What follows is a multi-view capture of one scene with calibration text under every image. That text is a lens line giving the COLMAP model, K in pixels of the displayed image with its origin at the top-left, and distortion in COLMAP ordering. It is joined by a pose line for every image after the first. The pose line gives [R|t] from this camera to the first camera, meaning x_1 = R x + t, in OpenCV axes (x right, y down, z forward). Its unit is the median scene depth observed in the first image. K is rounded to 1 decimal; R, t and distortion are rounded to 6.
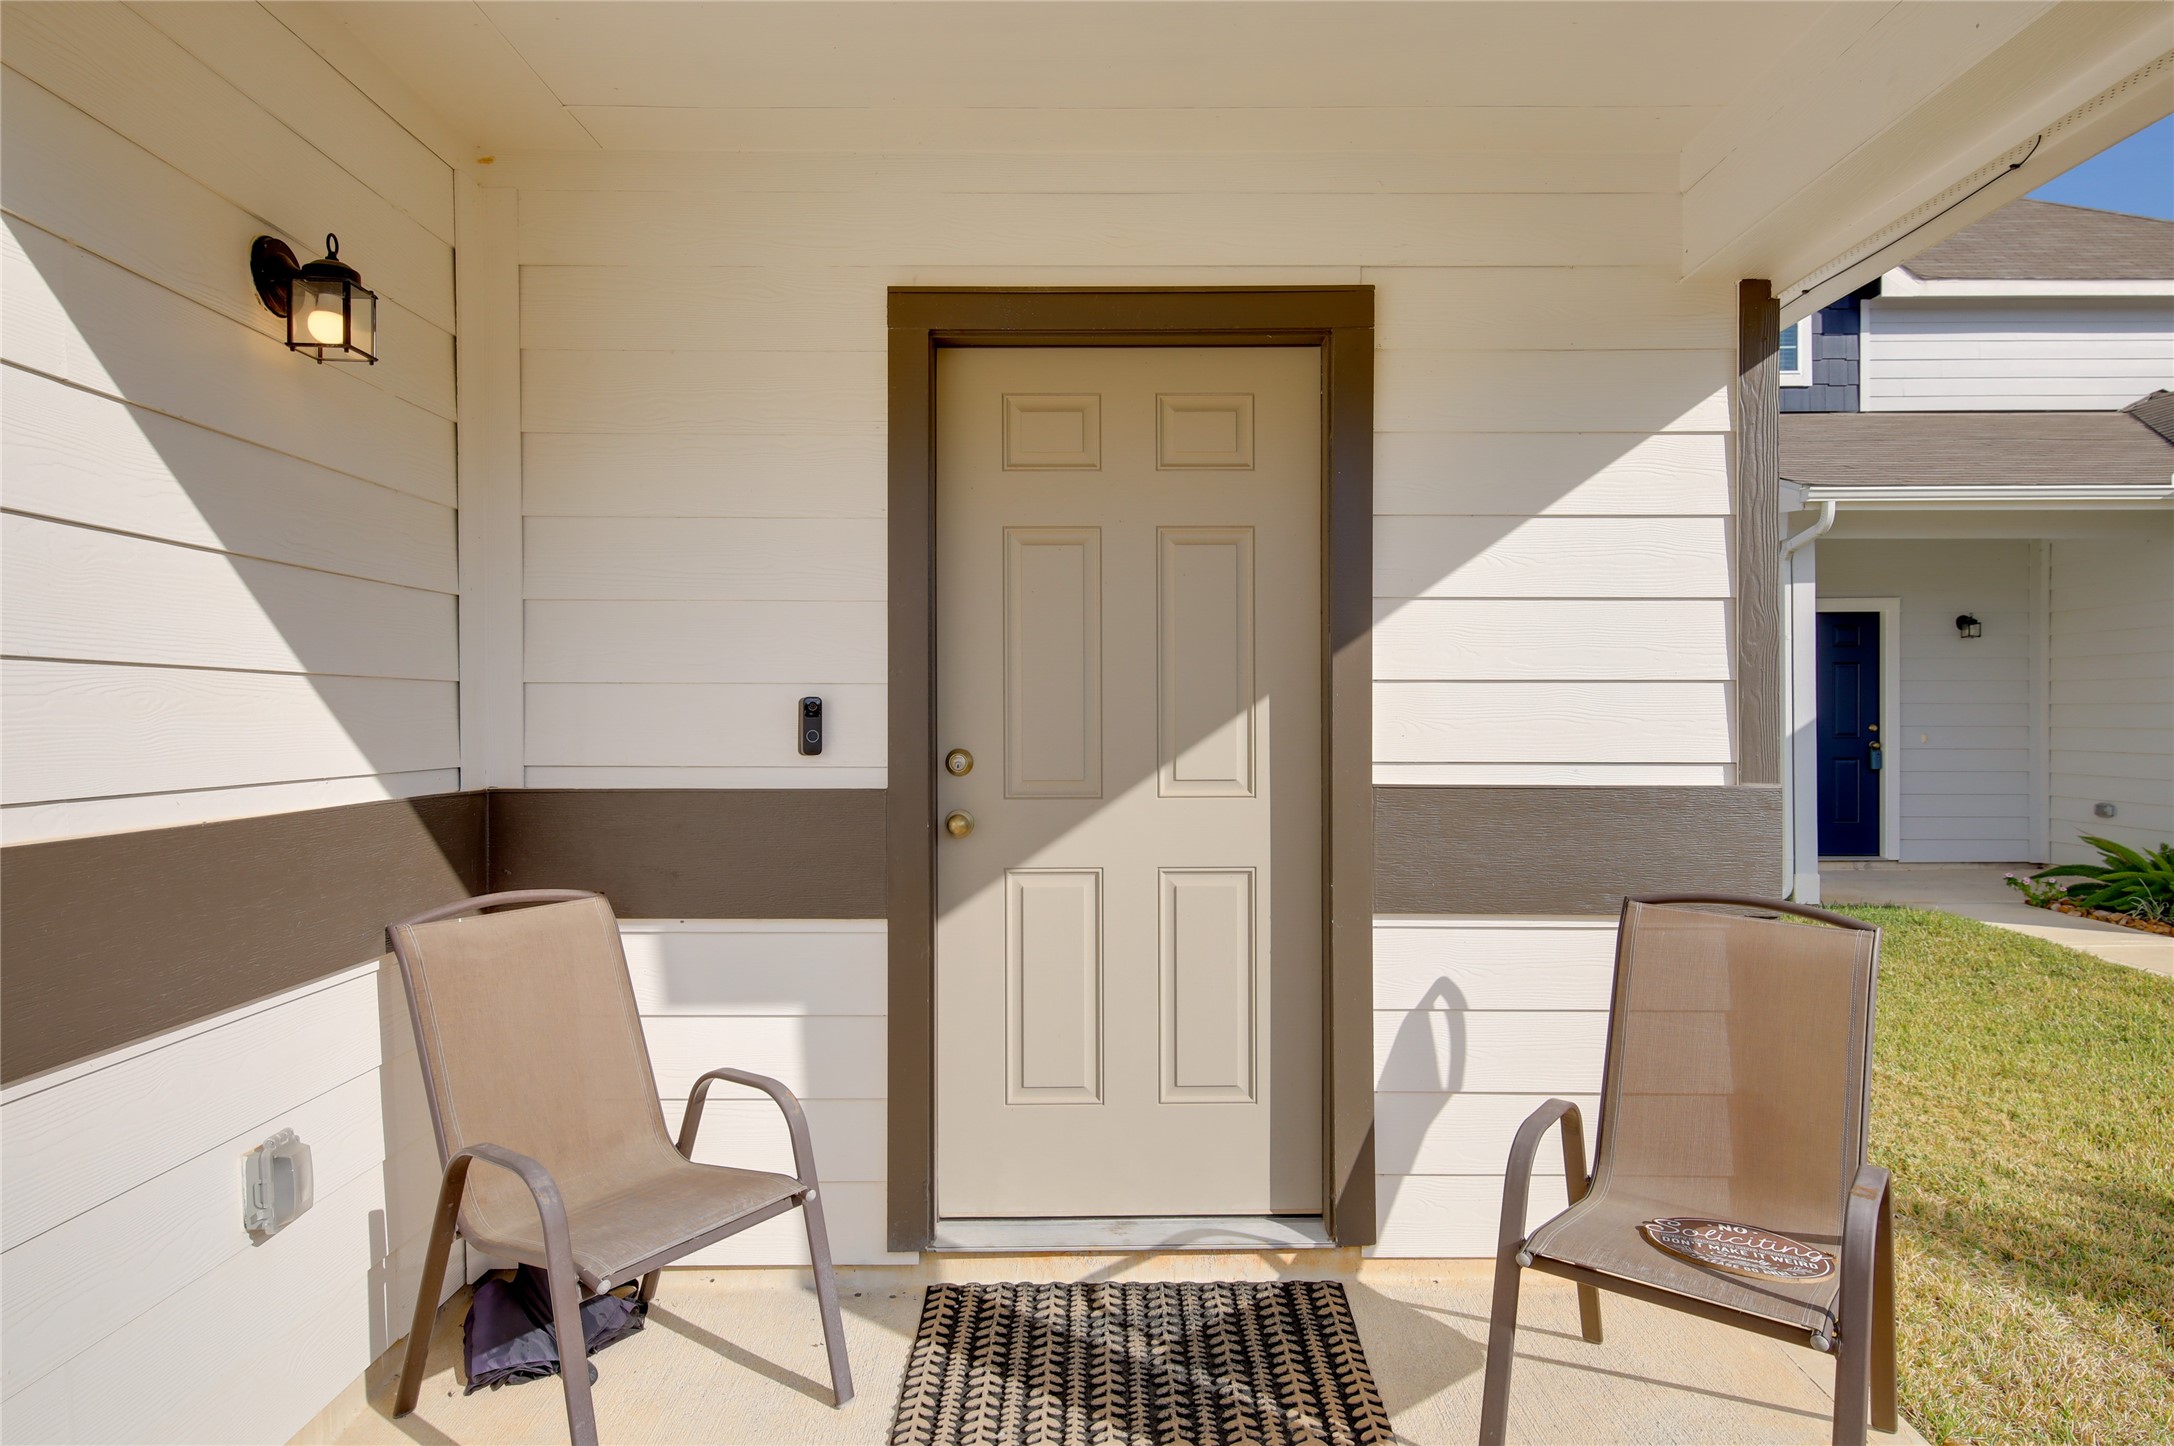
lens RADIAL K [[1261.8, 0, 1100.8], [0, 1261.8, 720.1], [0, 0, 1]] dist [0.005477, 0.000751]
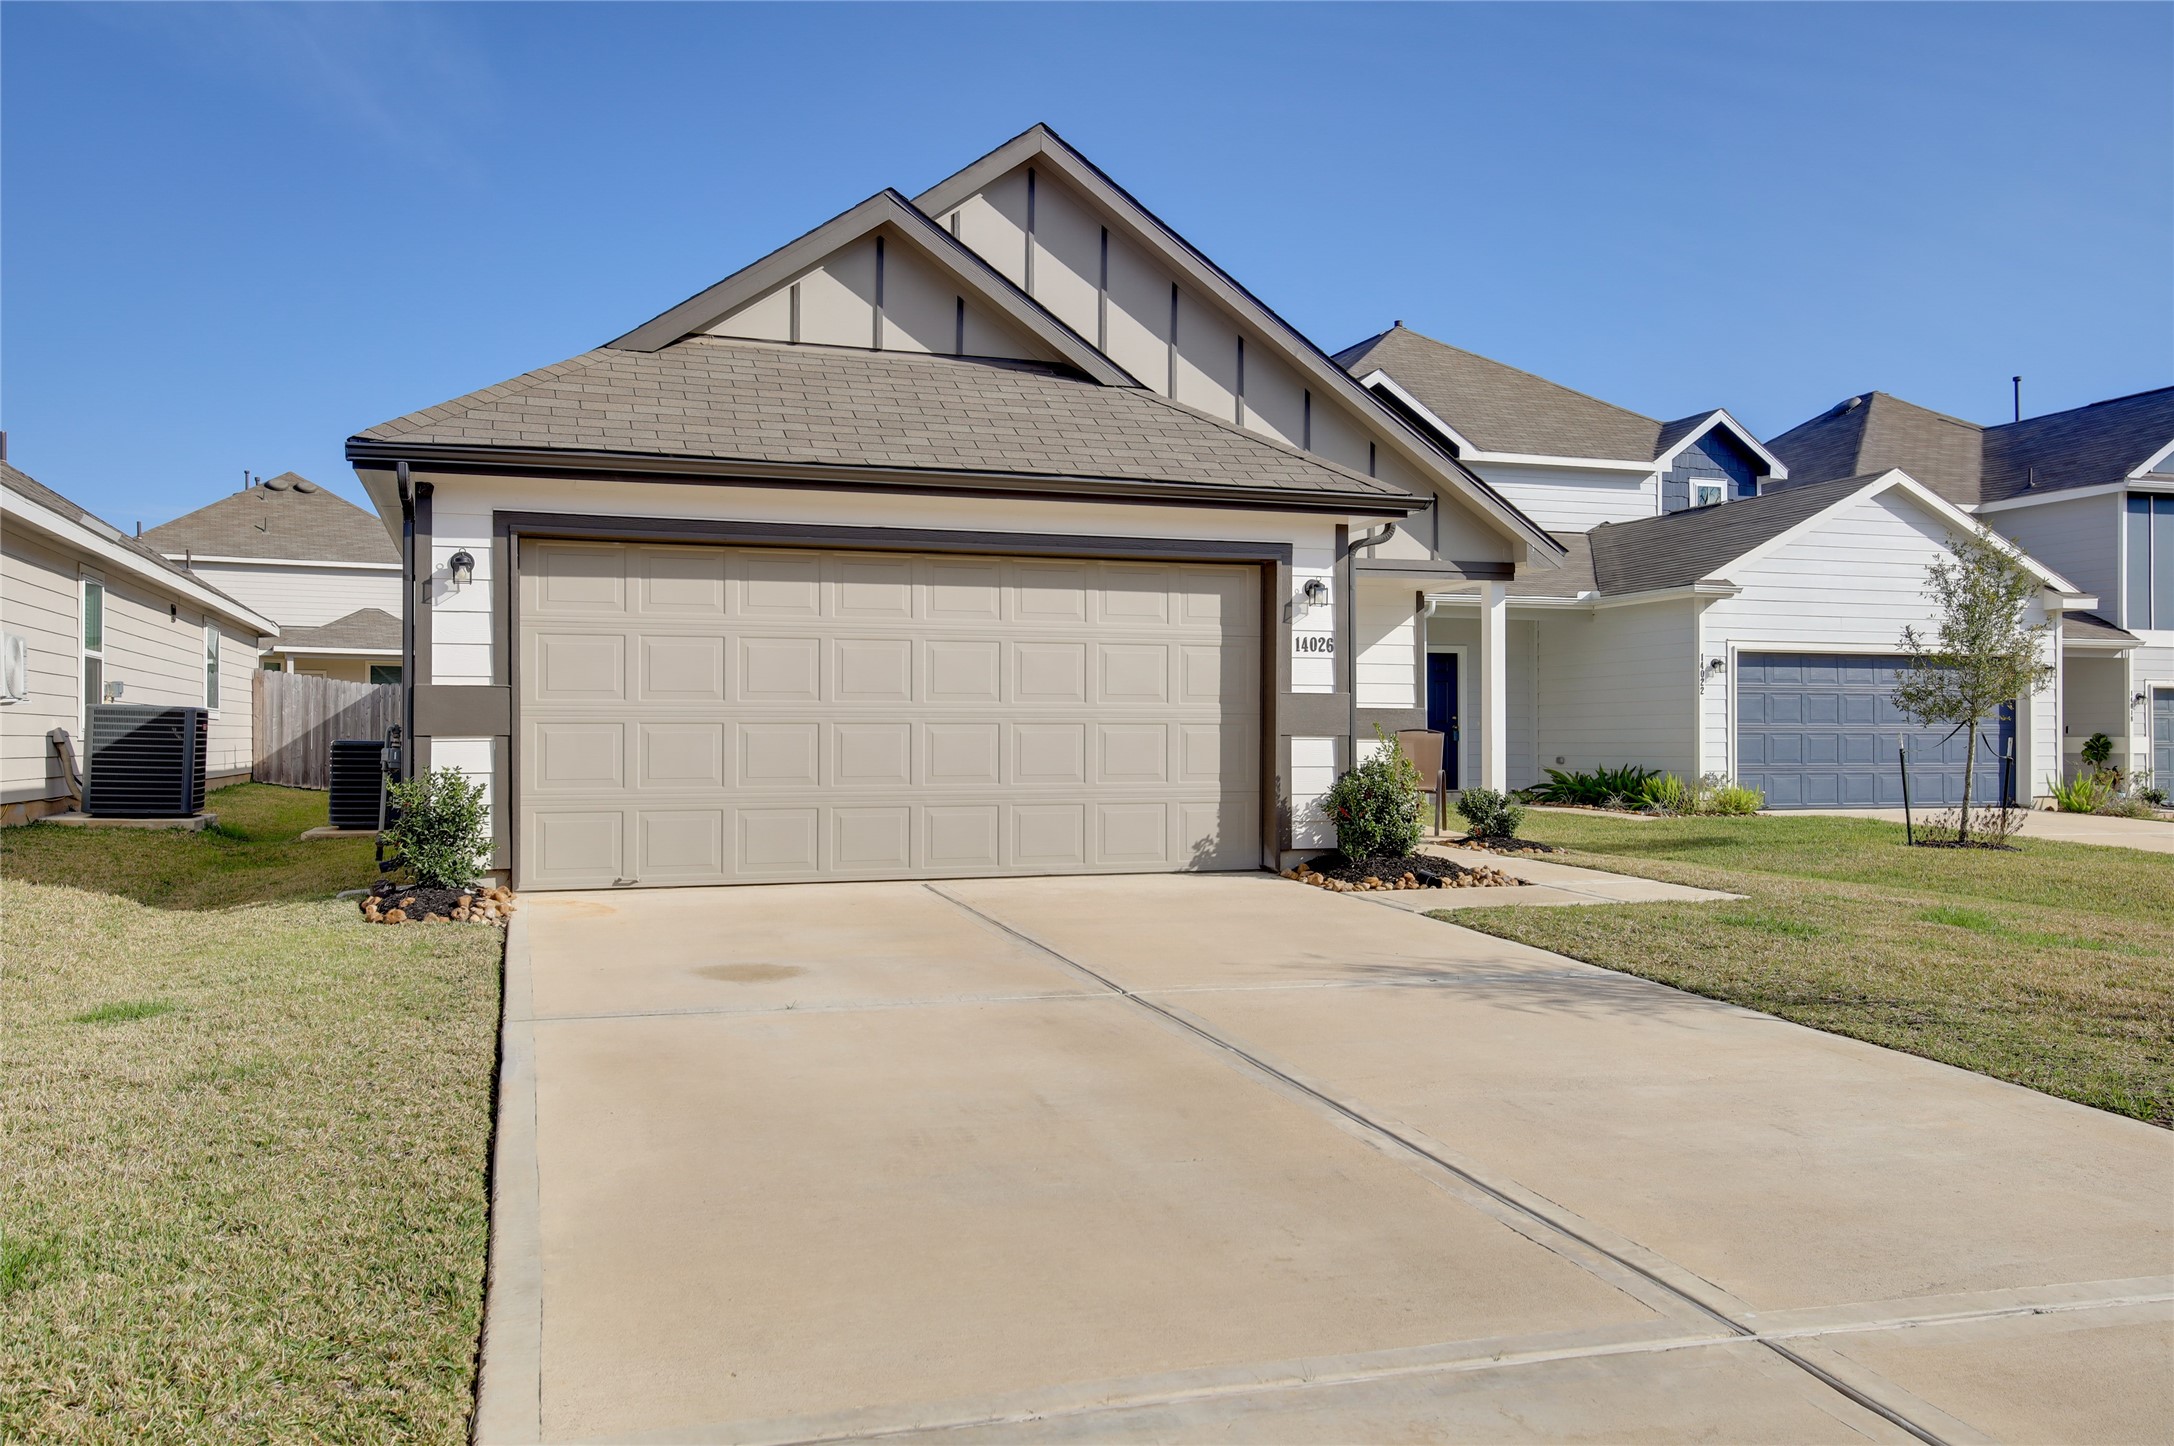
lens RADIAL K [[1705.0, 0, 1087.0], [0, 1705.0, 723.0], [0, 0, 1]] dist [0.030287, -0.000452]
pose [[0.947555, 0.005537, 0.319546, -2.415259], [-0.000326, 0.999866, -0.016360, 0.197251], [-0.319594, 0.015398, 0.947430, -4.146672]]
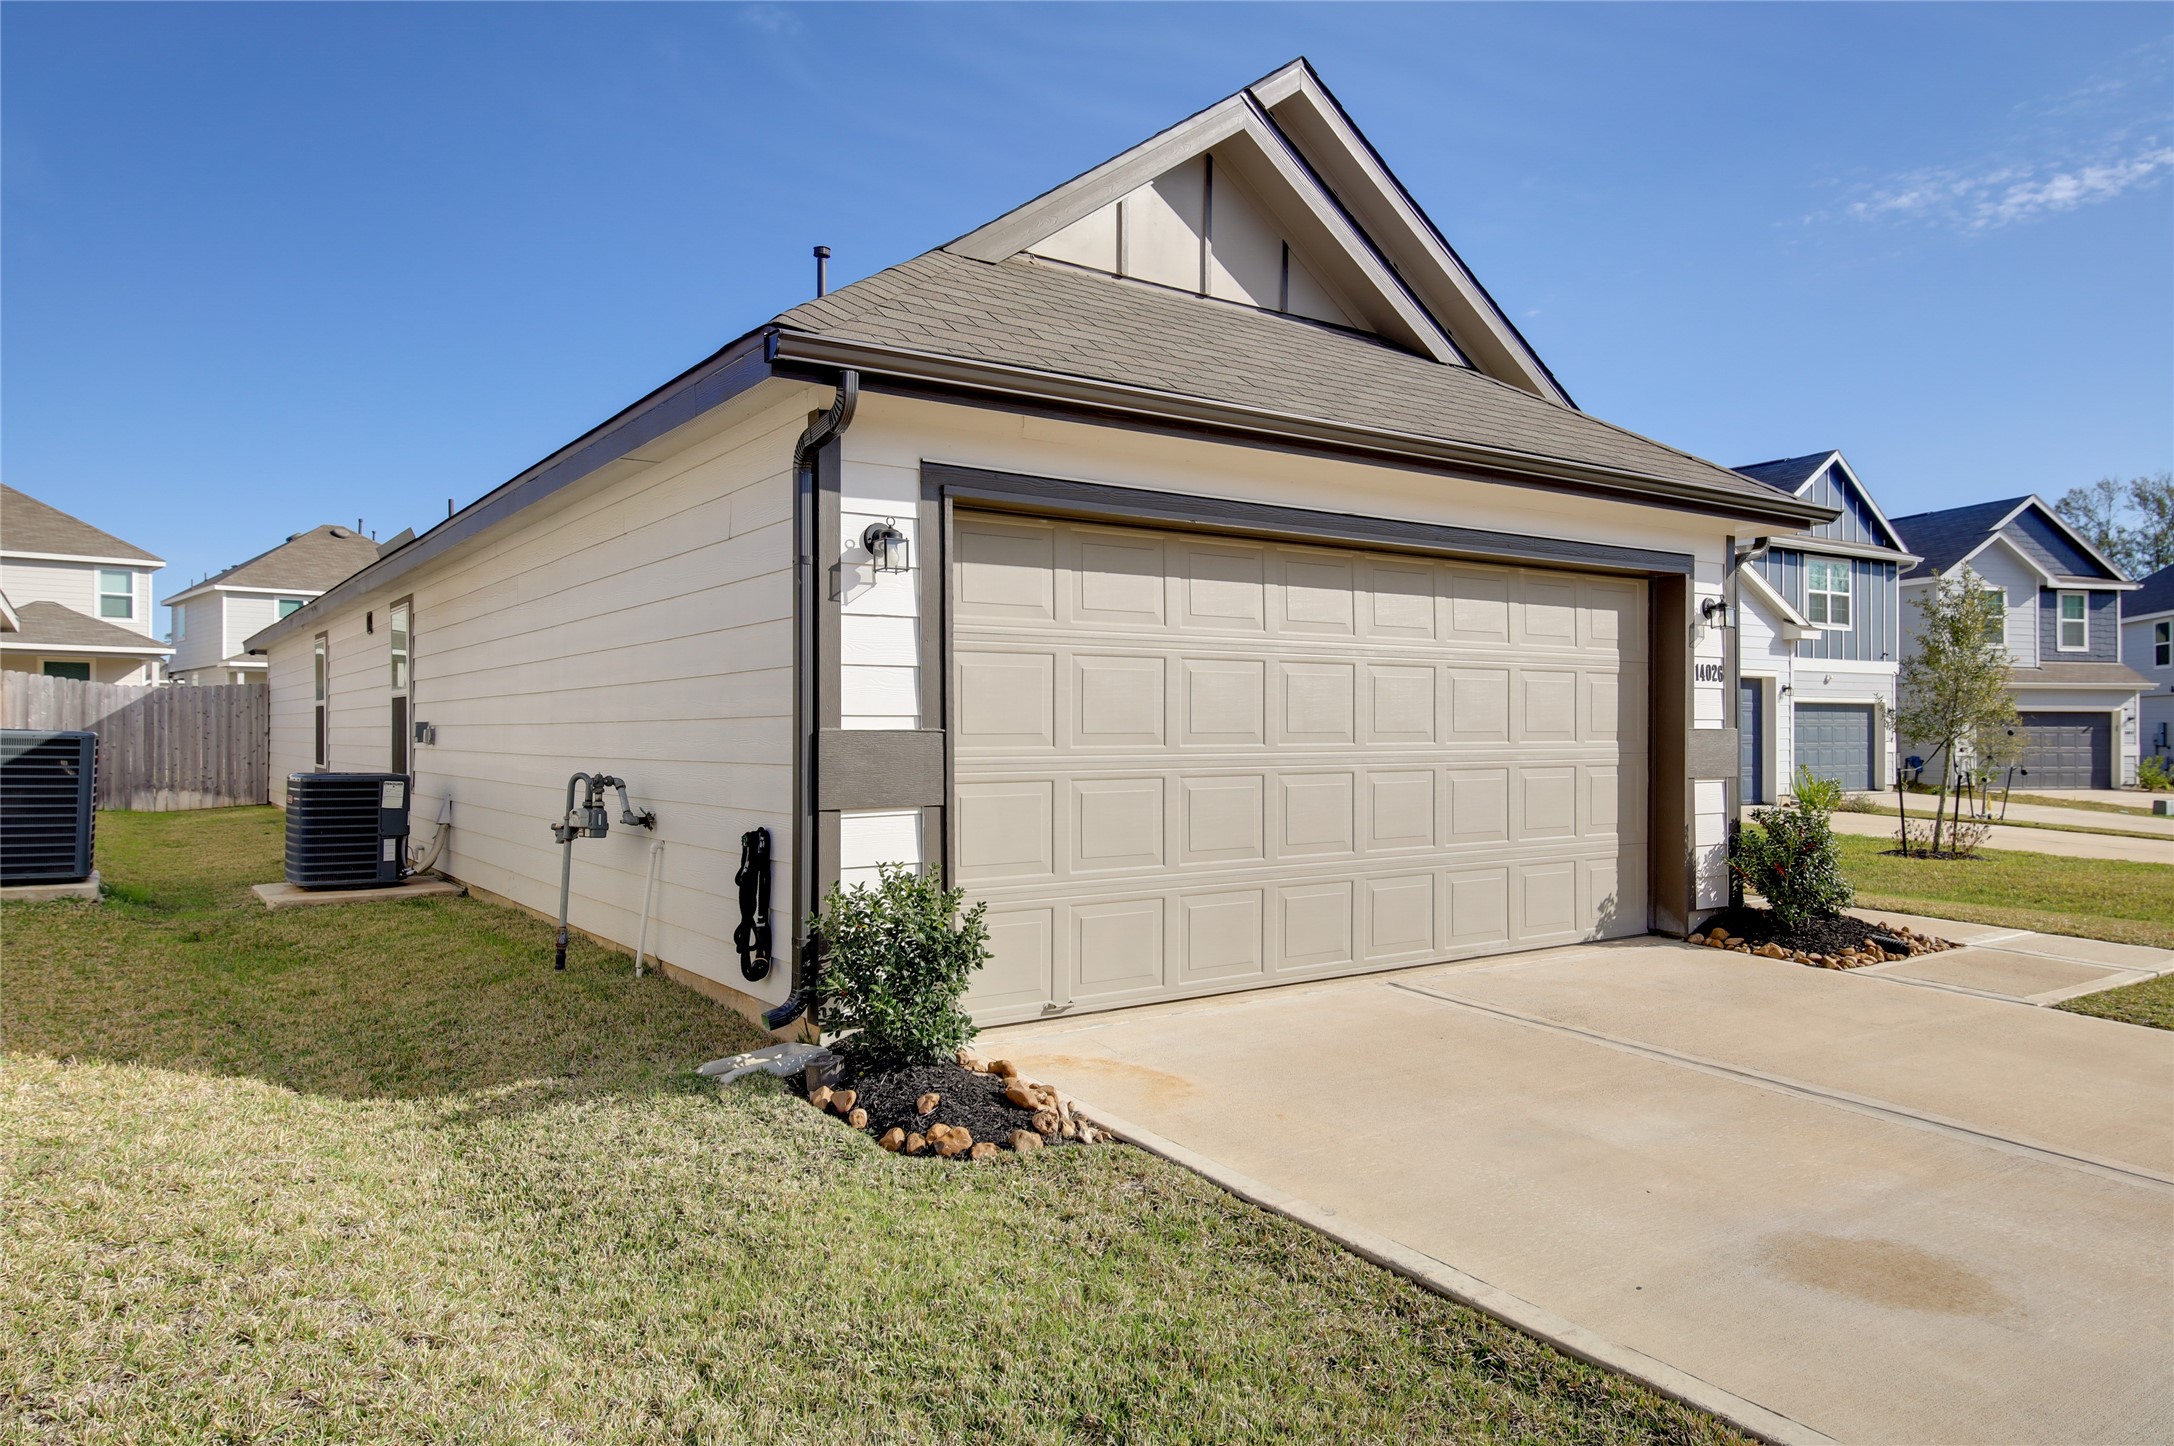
lens RADIAL K [[1403.1, 0, 1087.0], [0, 1403.1, 723.0], [0, 0, 1]] dist [0.014270, 0.000124]
pose [[0.823107, 0.004723, 0.567867, -3.333296], [0.001695, 0.999941, -0.010774, 0.074800], [-0.567884, 0.009831, 0.823050, -2.101685]]
